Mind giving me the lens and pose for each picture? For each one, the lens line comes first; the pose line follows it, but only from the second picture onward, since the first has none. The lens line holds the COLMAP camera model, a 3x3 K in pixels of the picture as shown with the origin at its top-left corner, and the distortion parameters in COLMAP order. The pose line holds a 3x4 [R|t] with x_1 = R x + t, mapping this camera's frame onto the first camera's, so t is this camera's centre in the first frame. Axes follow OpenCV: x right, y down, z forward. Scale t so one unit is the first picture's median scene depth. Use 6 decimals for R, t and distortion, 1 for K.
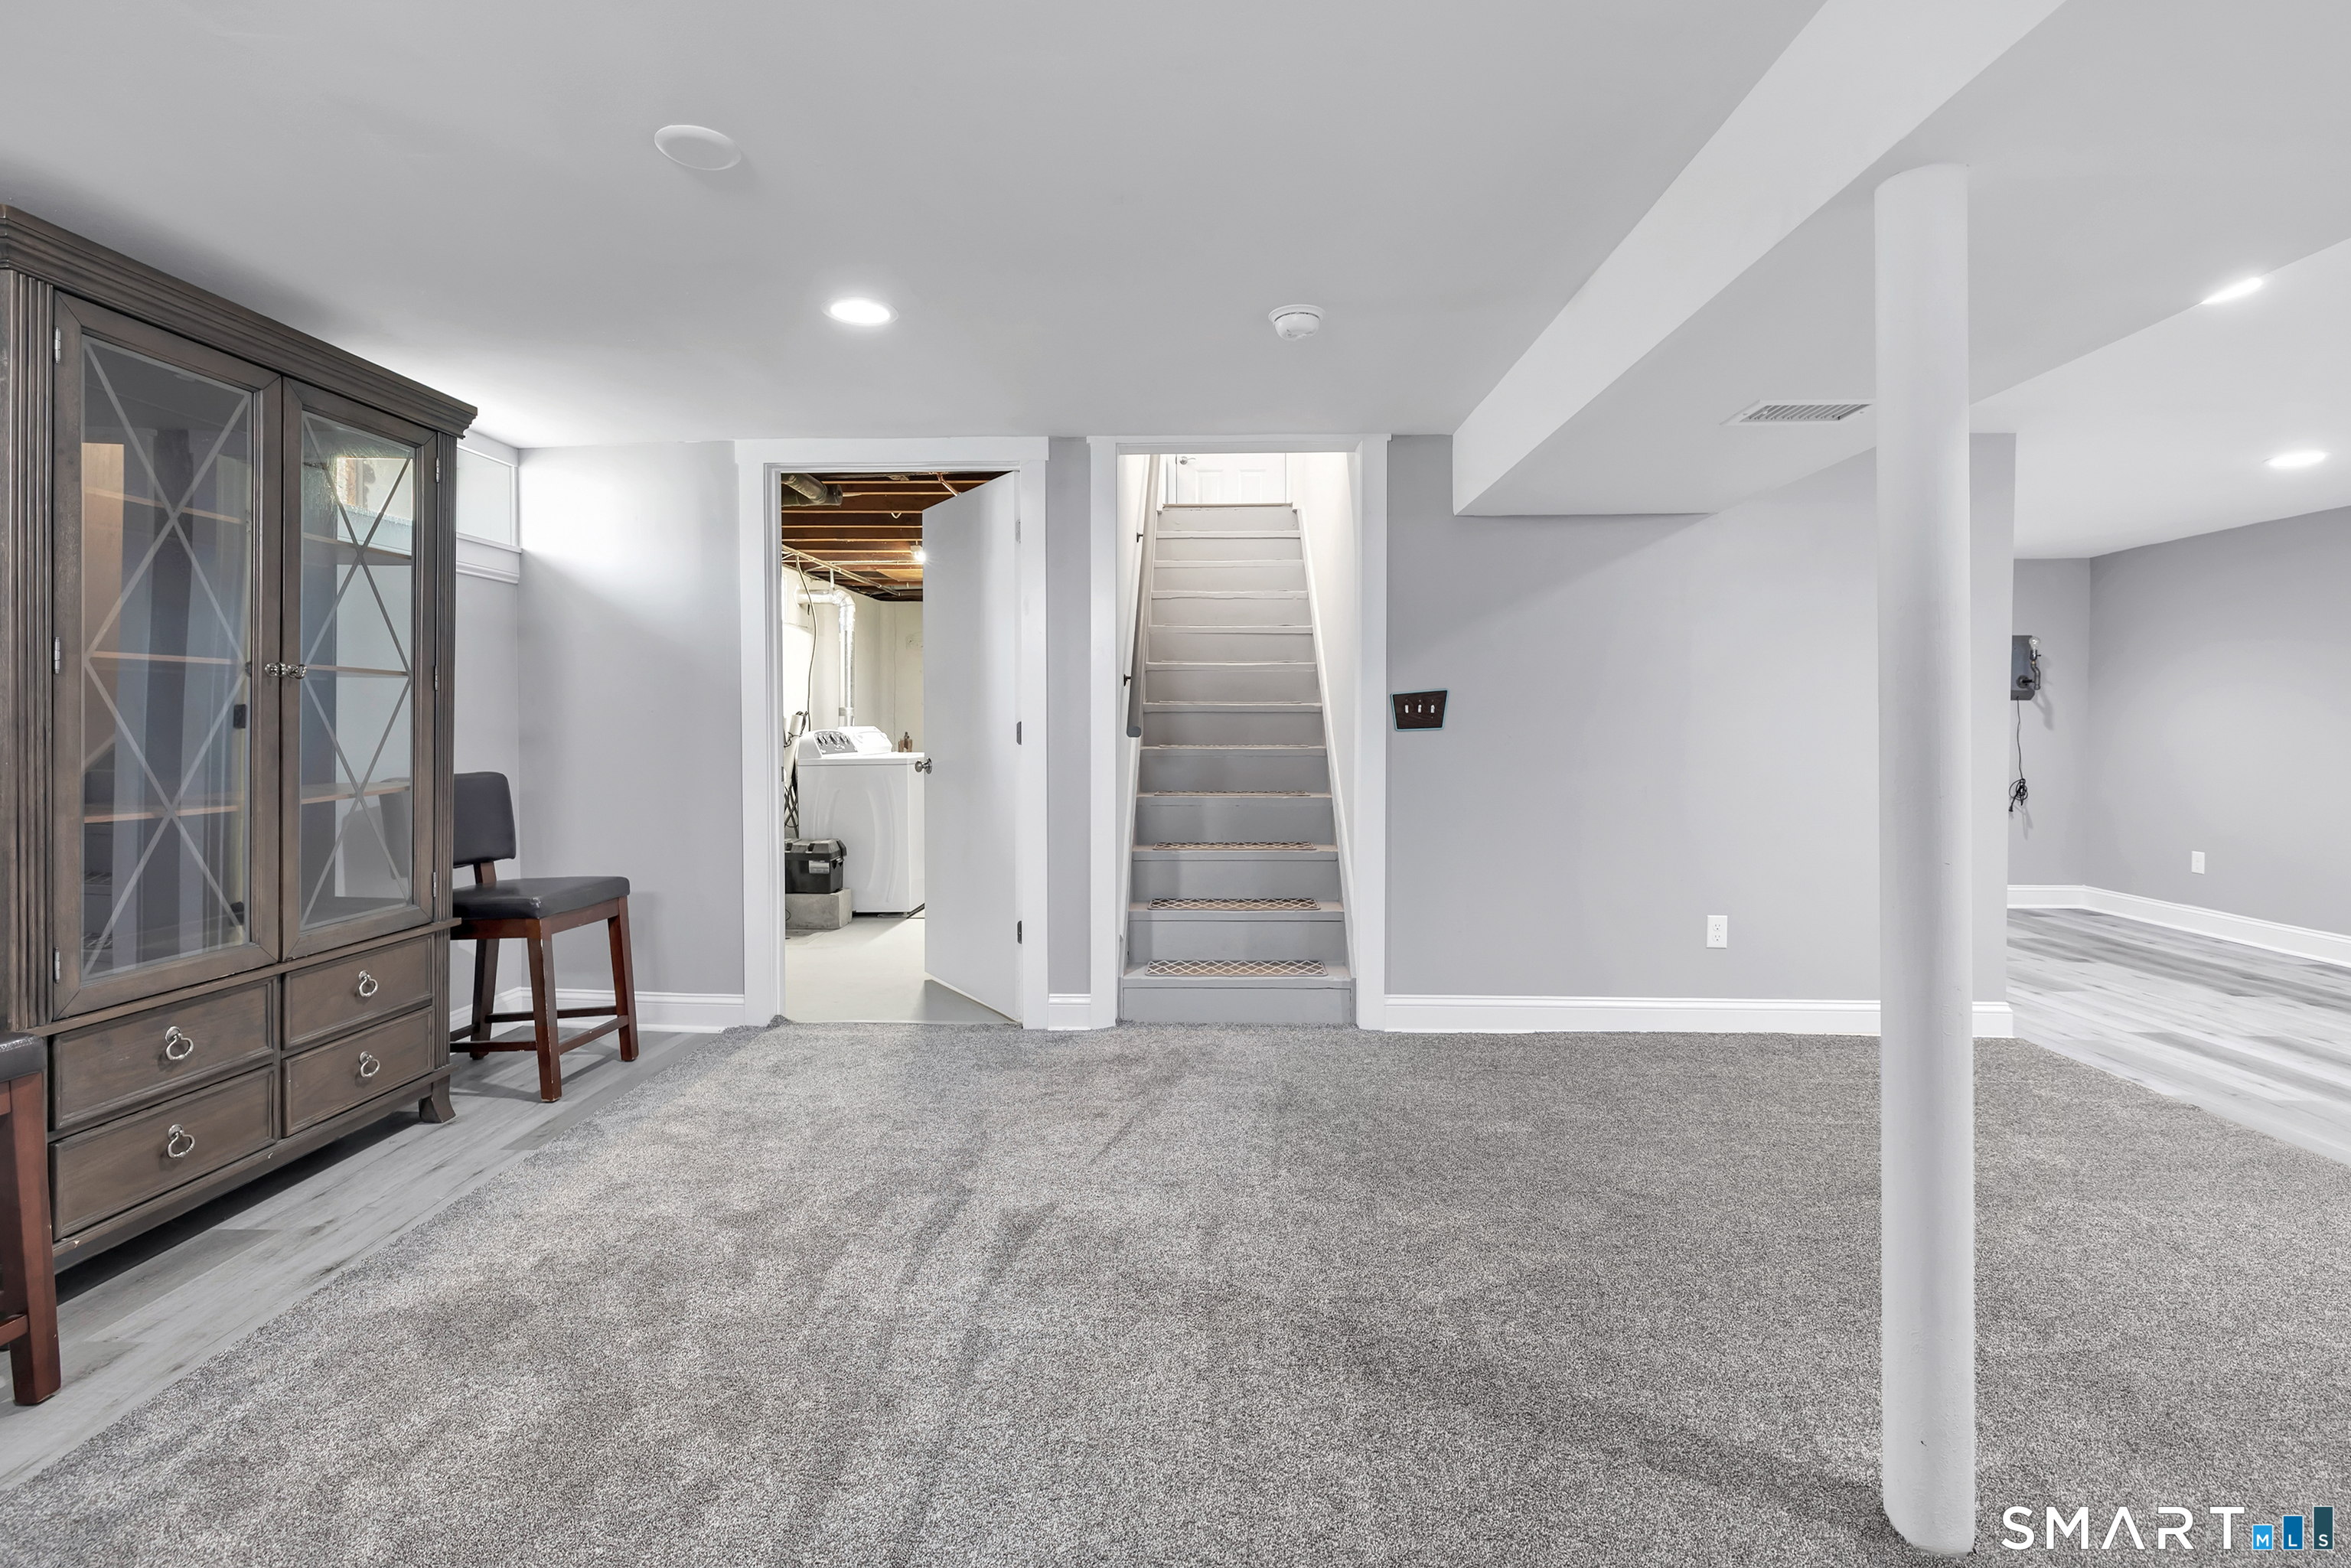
lens RADIAL K [[1069.4, 0, 1187.0], [0, 1069.4, 777.5], [0, 0, 1]] dist [0.000566, 0.000680]
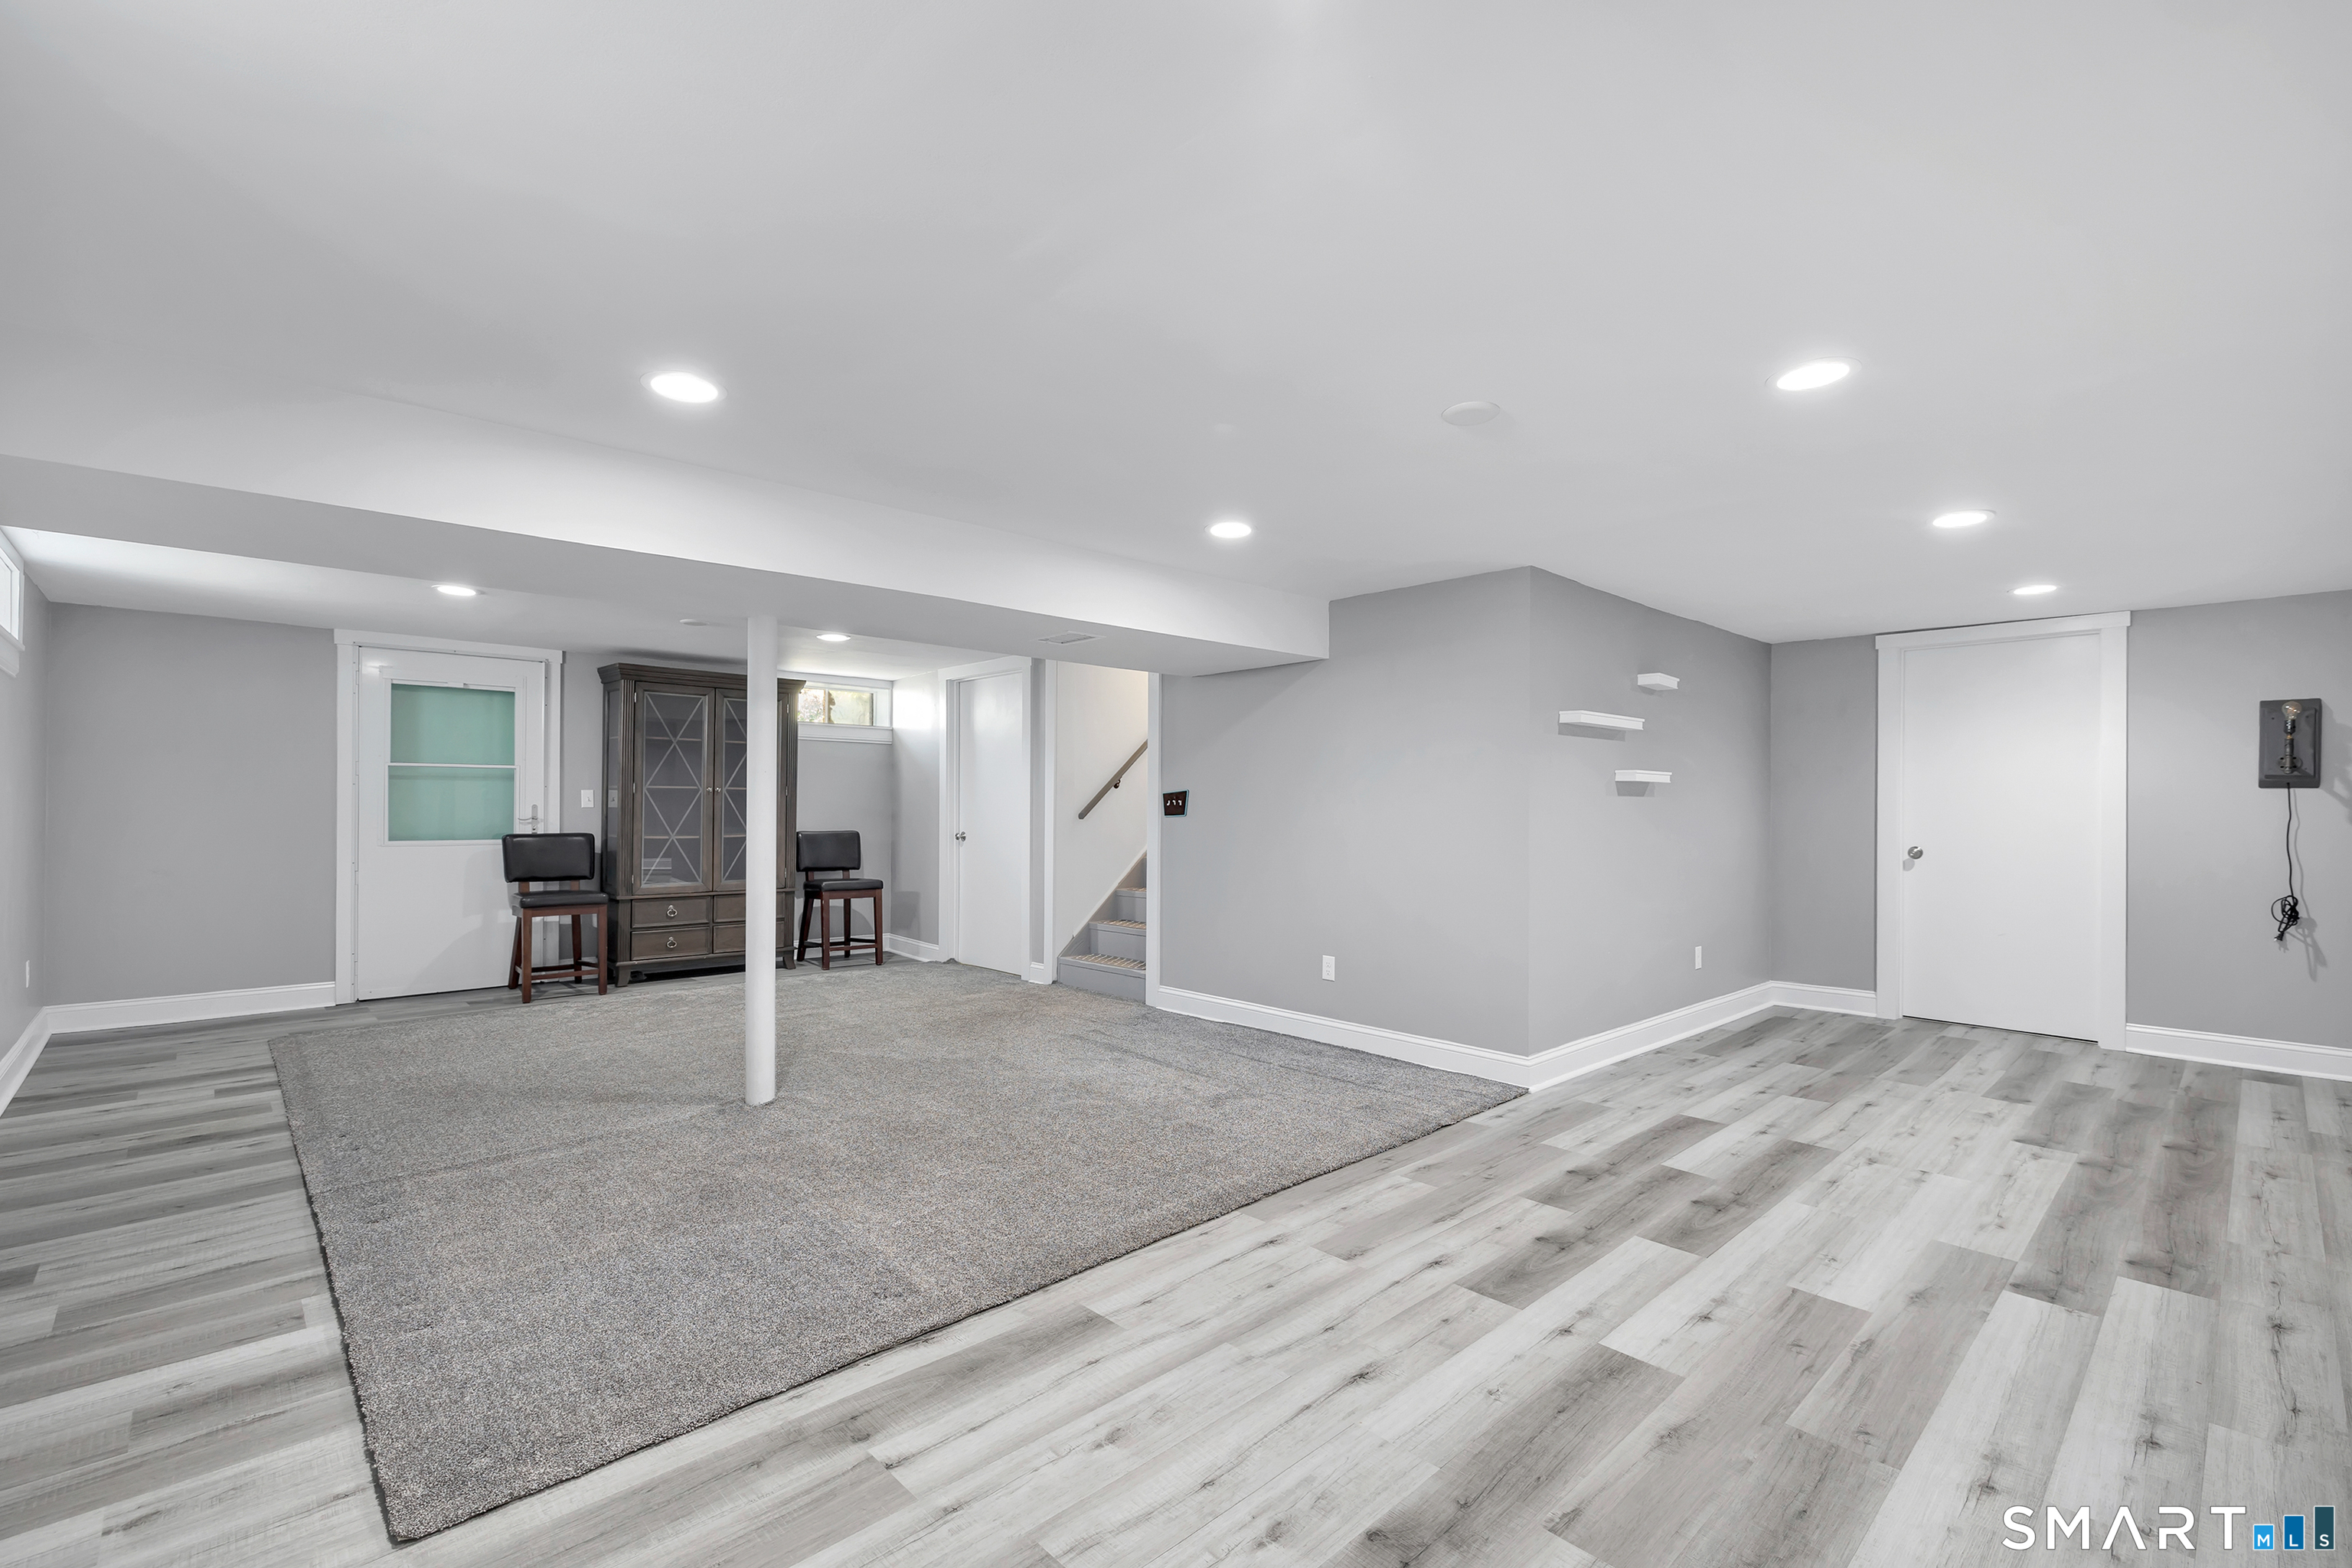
lens RADIAL K [[1028.4, 0, 1178.2], [0, 1028.4, 805.7], [0, 0, 1]] dist [0.000928, -0.000235]
pose [[0.712190, 0.002688, -0.701982, 1.330256], [-0.042294, 0.998340, -0.039086, -0.001302], [0.700712, 0.057526, 0.711122, -0.068234]]
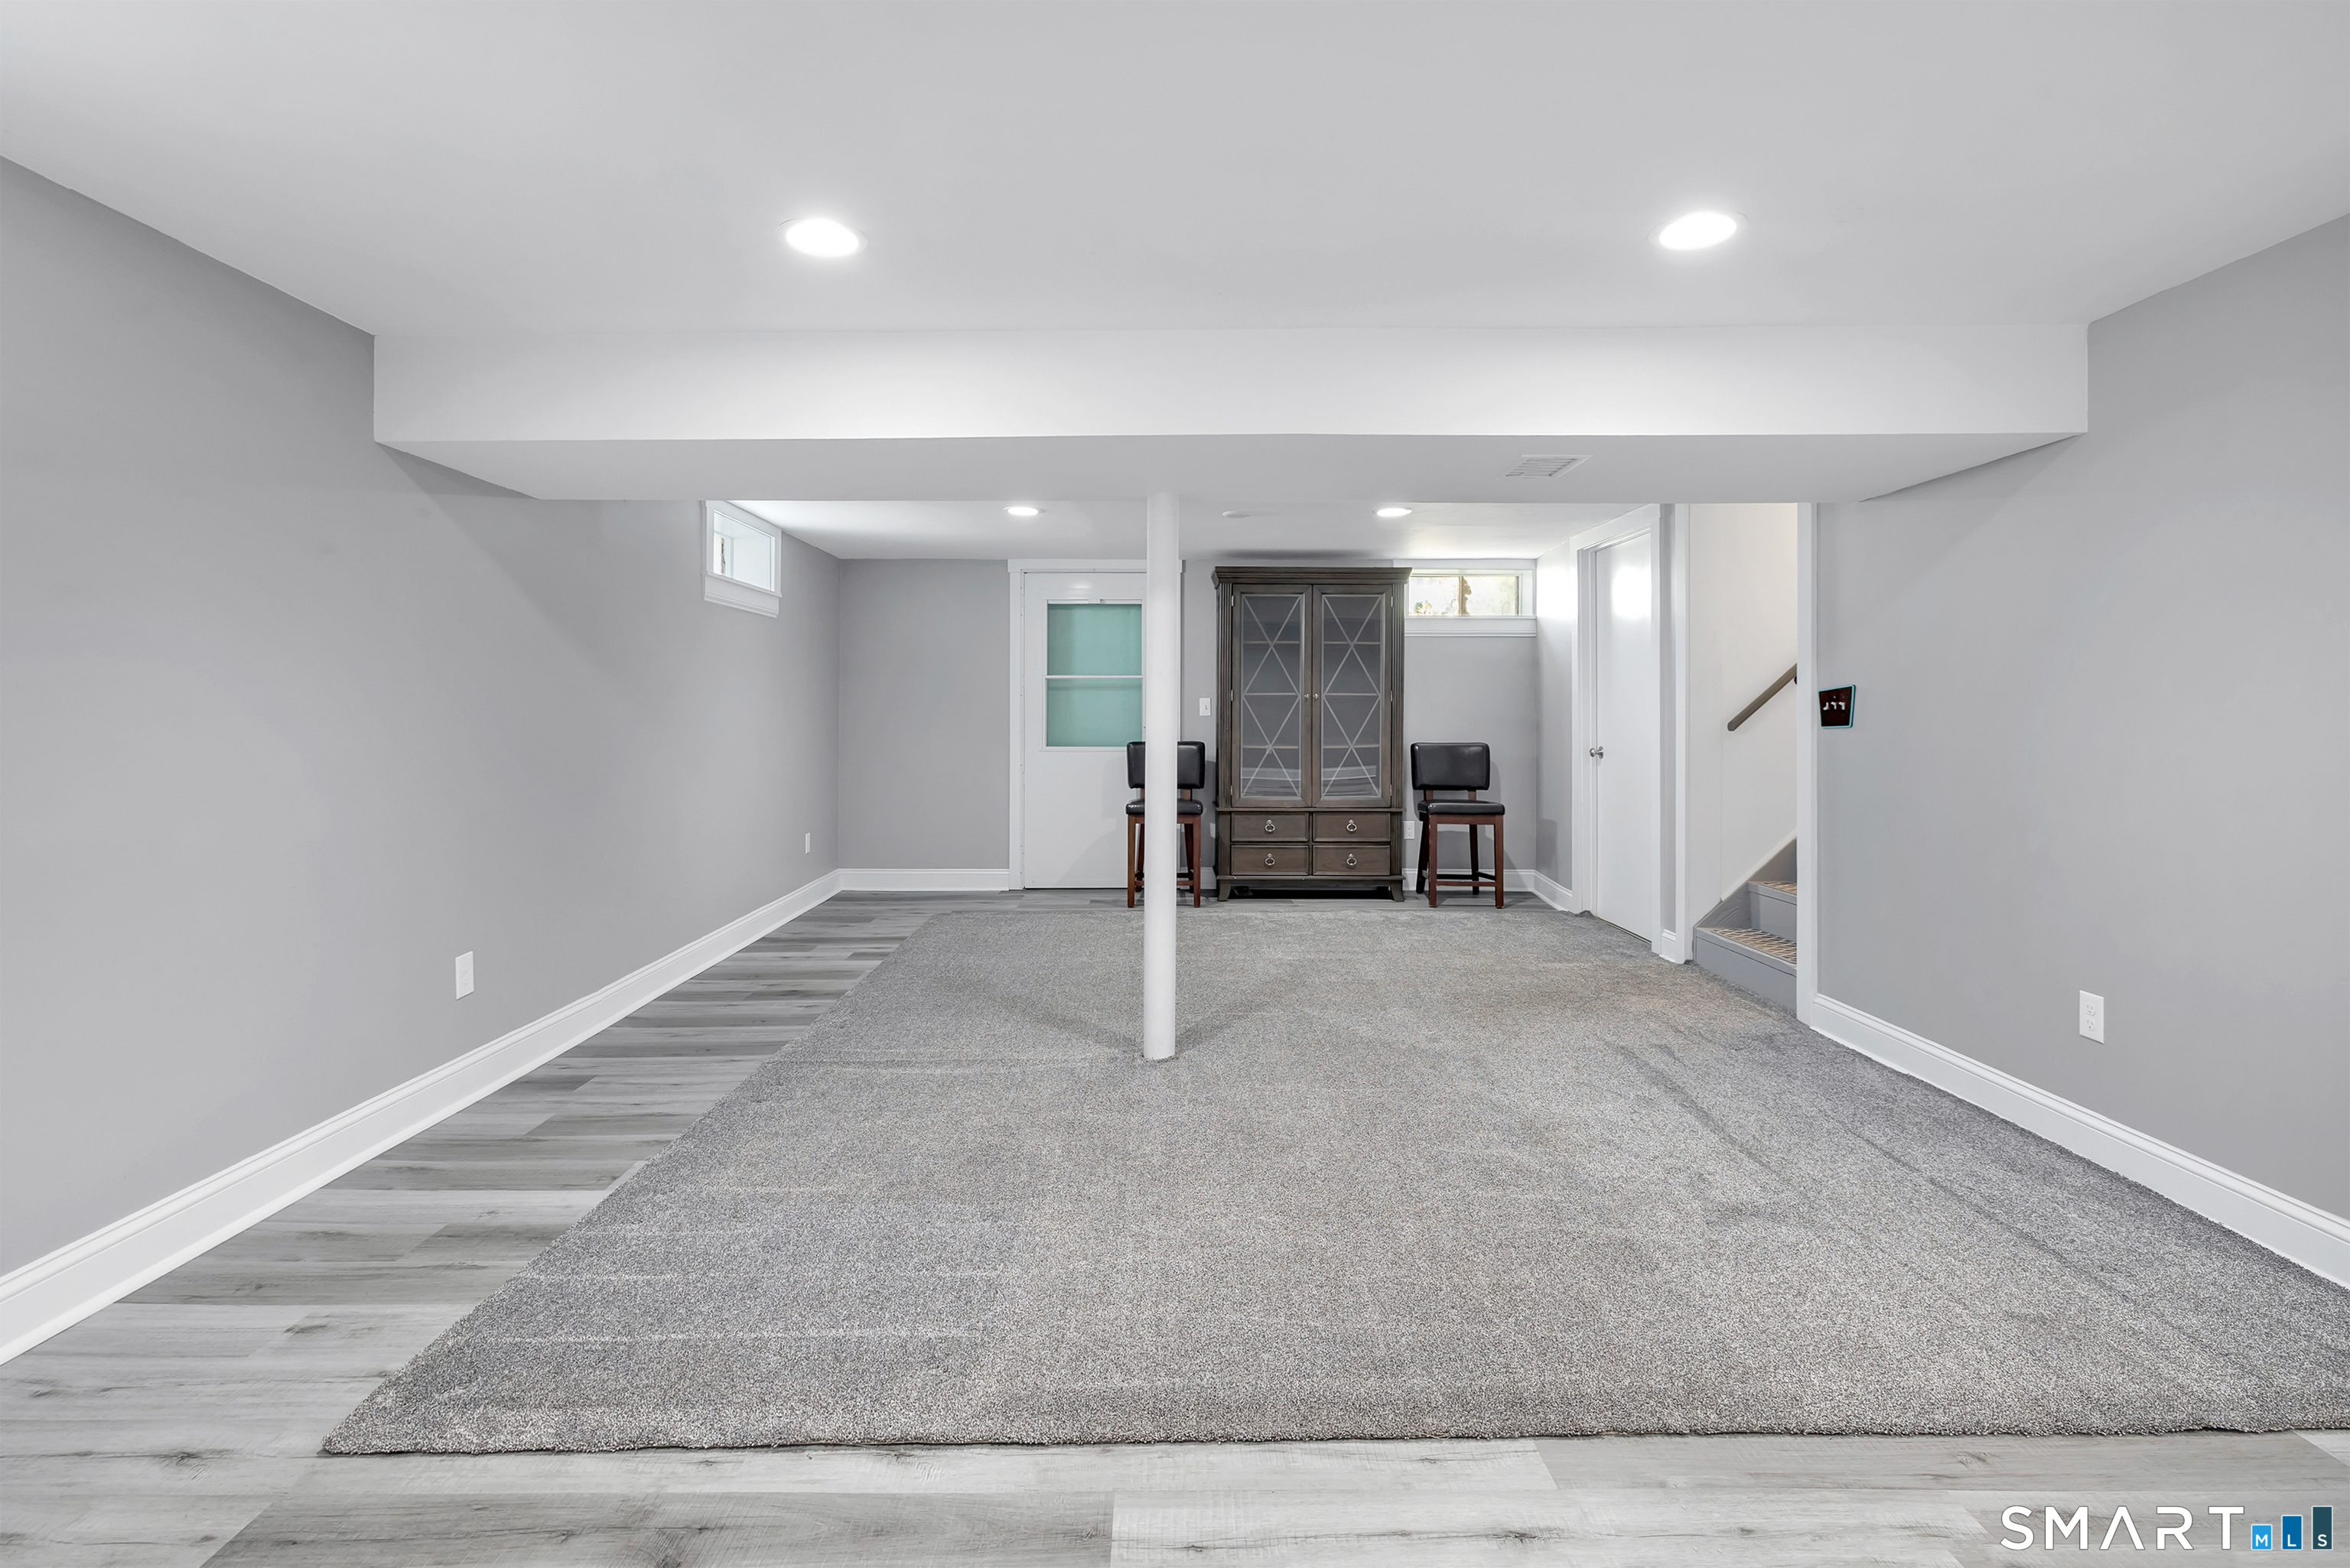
lens RADIAL K [[1129.6, 0, 1174.0], [0, 1129.6, 715.2], [0, 0, 1]] dist [0.002311, -0.000797]
pose [[0.038431, 0.002407, -0.999258, 1.280734], [-0.053710, 0.998557, 0.000340, -0.024198], [0.997817, 0.053657, 0.038505, 0.370755]]
